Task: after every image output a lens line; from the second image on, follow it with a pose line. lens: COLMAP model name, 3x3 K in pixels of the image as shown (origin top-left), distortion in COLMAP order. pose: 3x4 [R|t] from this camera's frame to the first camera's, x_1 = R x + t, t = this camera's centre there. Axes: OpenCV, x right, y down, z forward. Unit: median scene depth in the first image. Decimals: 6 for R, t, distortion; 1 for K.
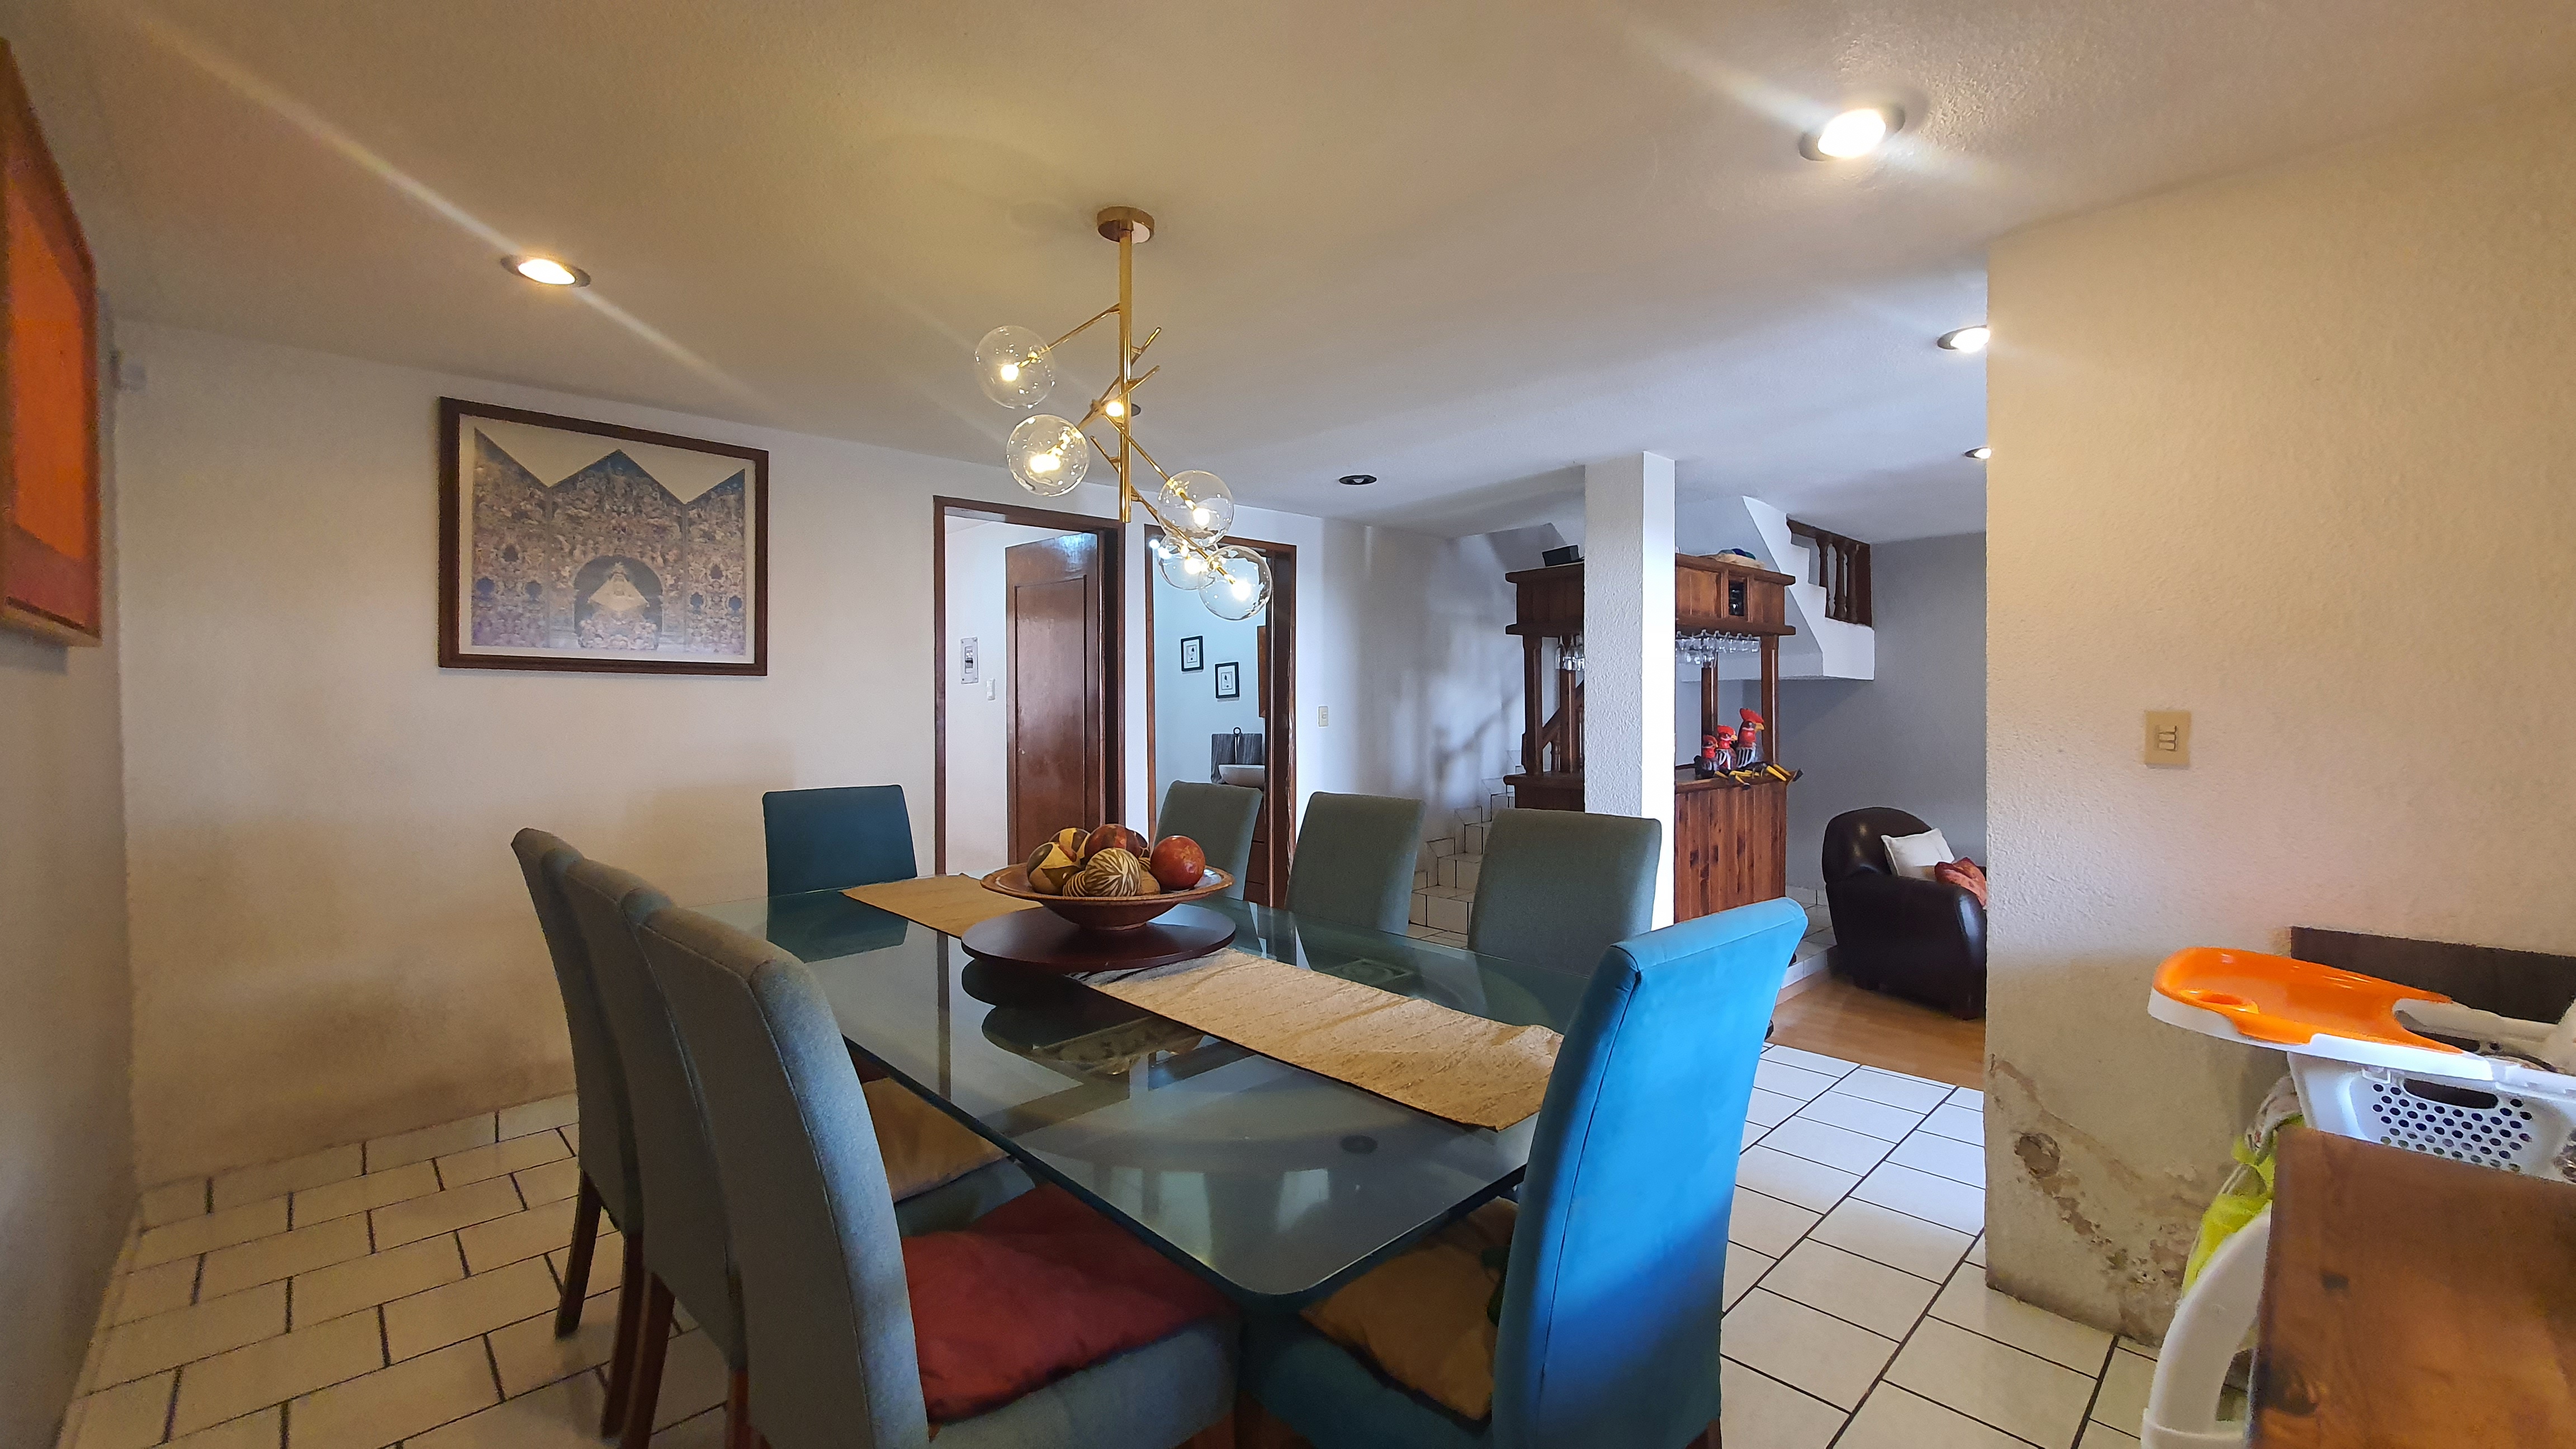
lens RADIAL K [[1031.1, 0, 1283.6], [0, 1031.1, 716.3], [0, 0, 1]] dist [0.001613, 0.000887]
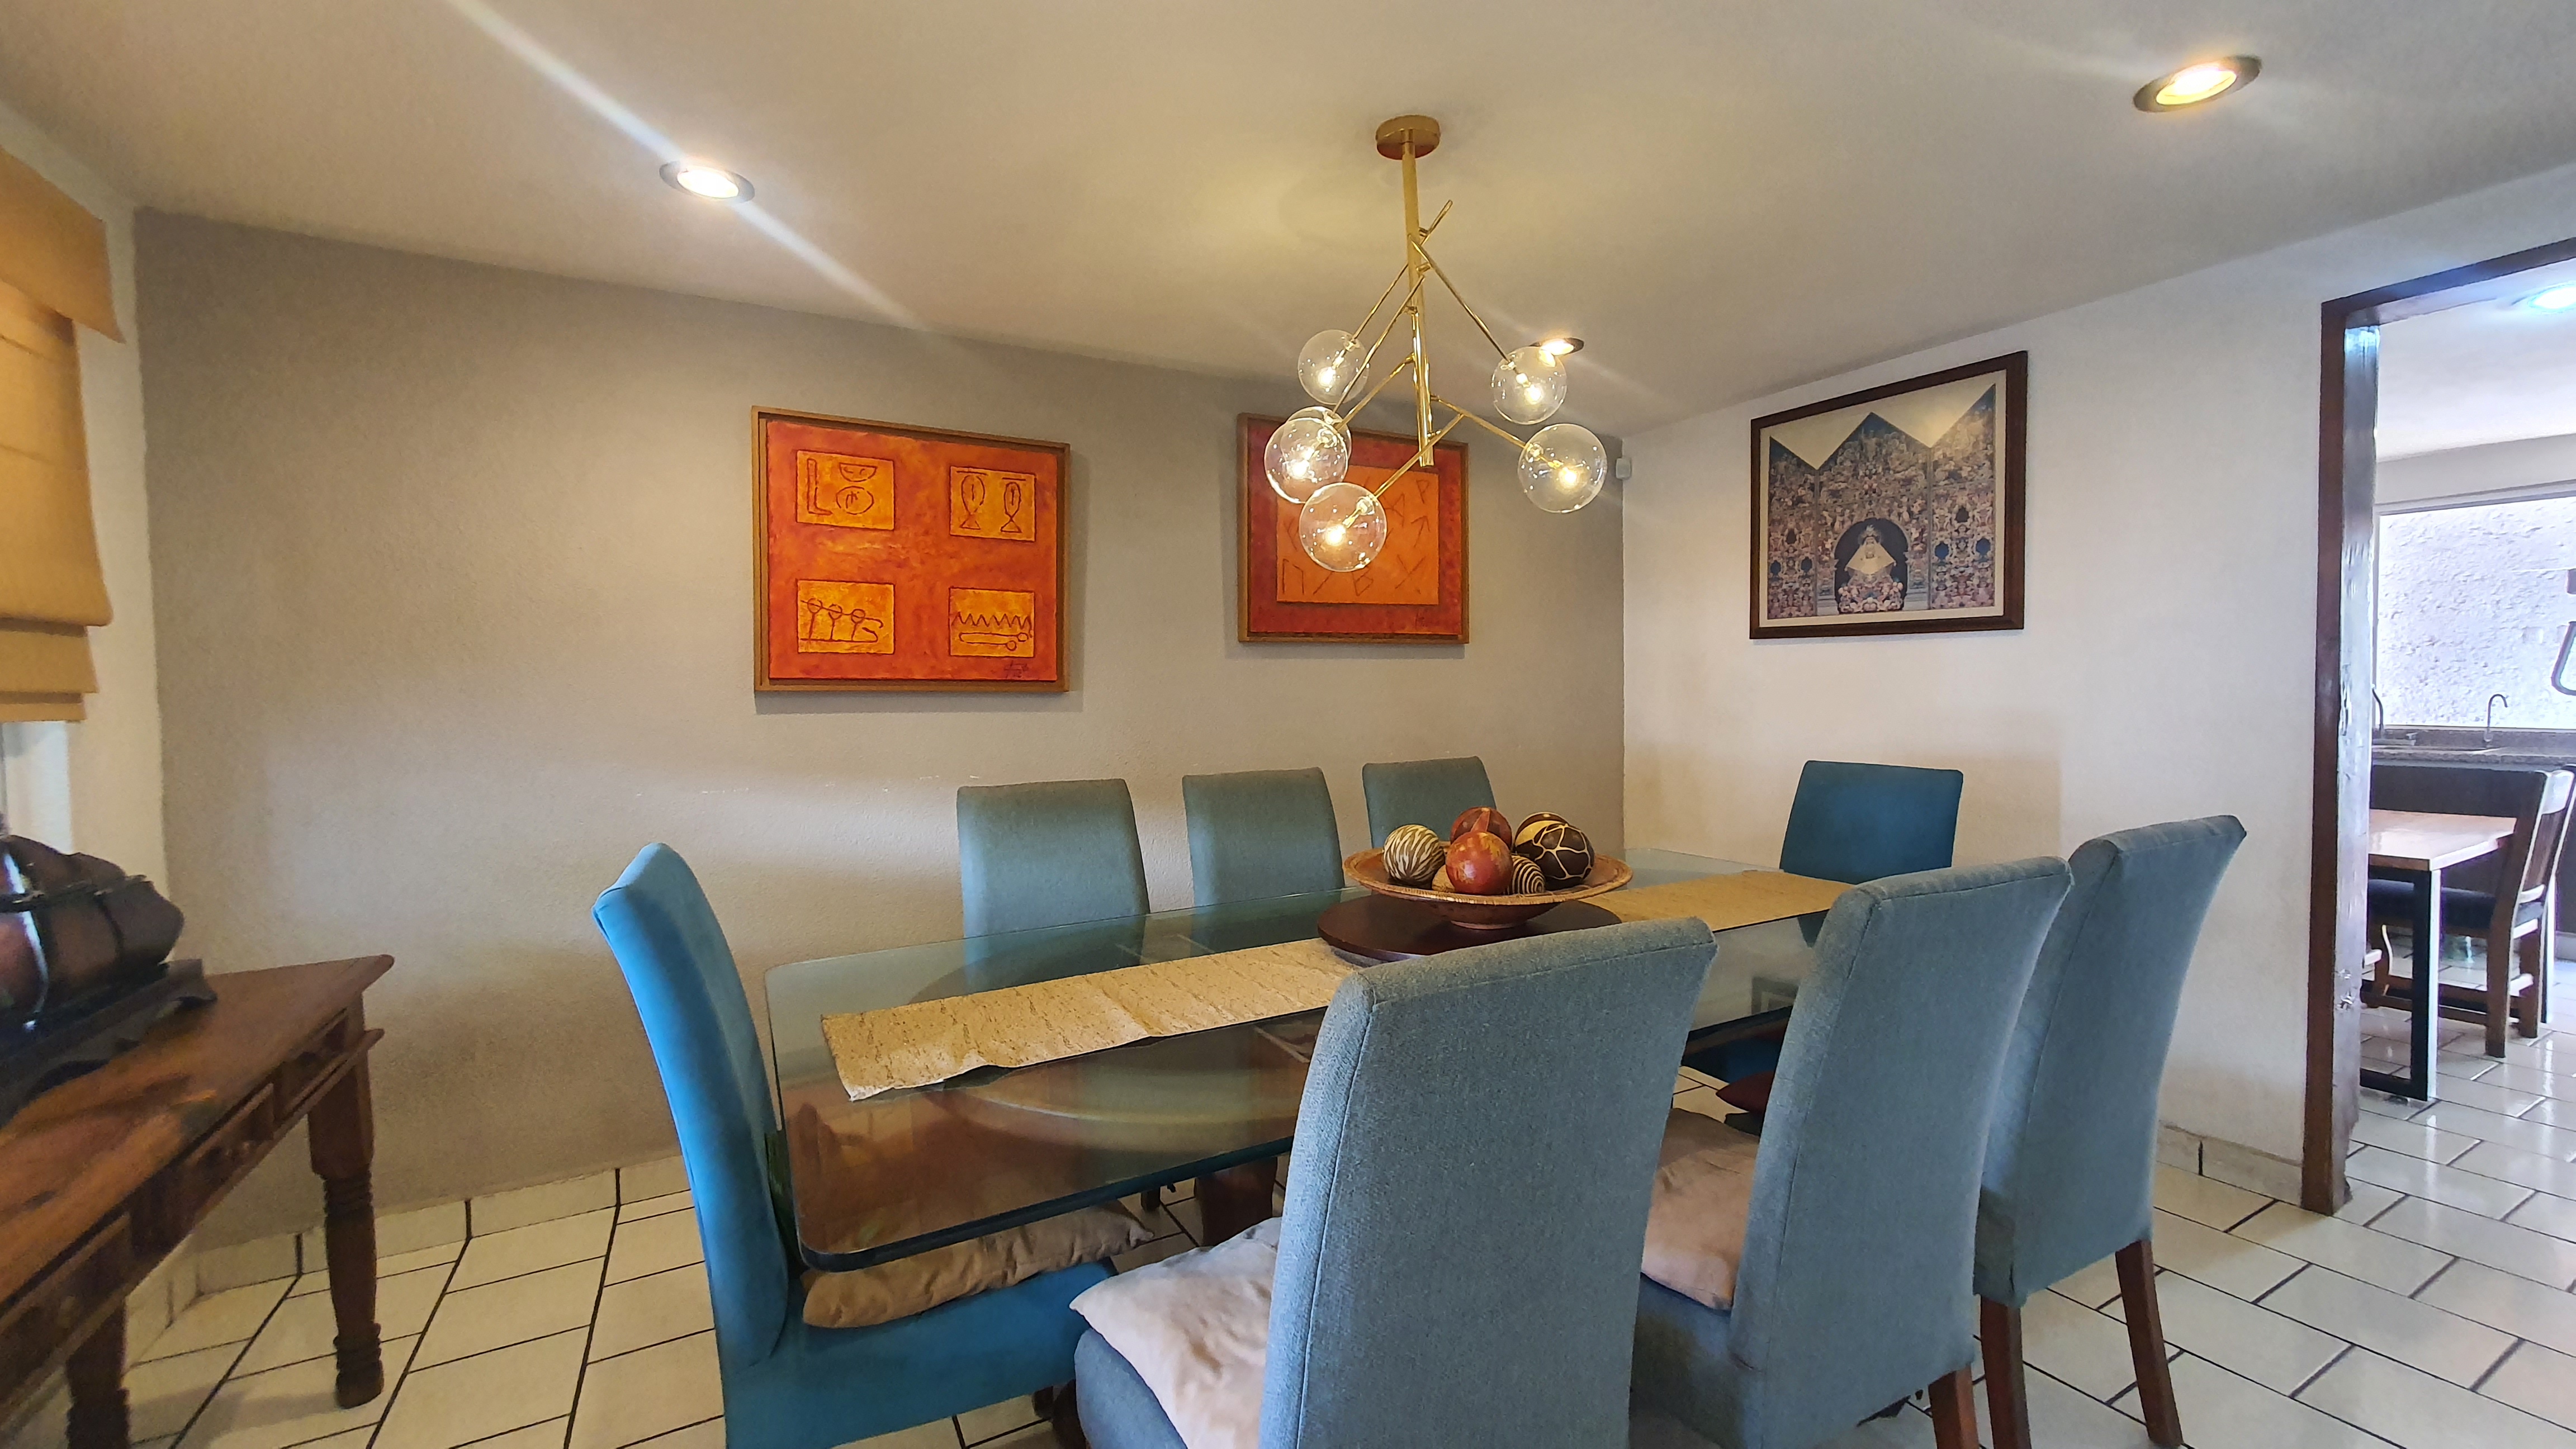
lens RADIAL K [[1031.1, 0, 1283.6], [0, 1031.1, 716.3], [0, 0, 1]] dist [0.001613, 0.000887]
pose [[-0.261365, 0.039395, -0.964436, 0.484695], [0.006018, 0.999214, 0.039184, -0.006413], [0.965221, 0.004437, -0.261397, 0.716315]]
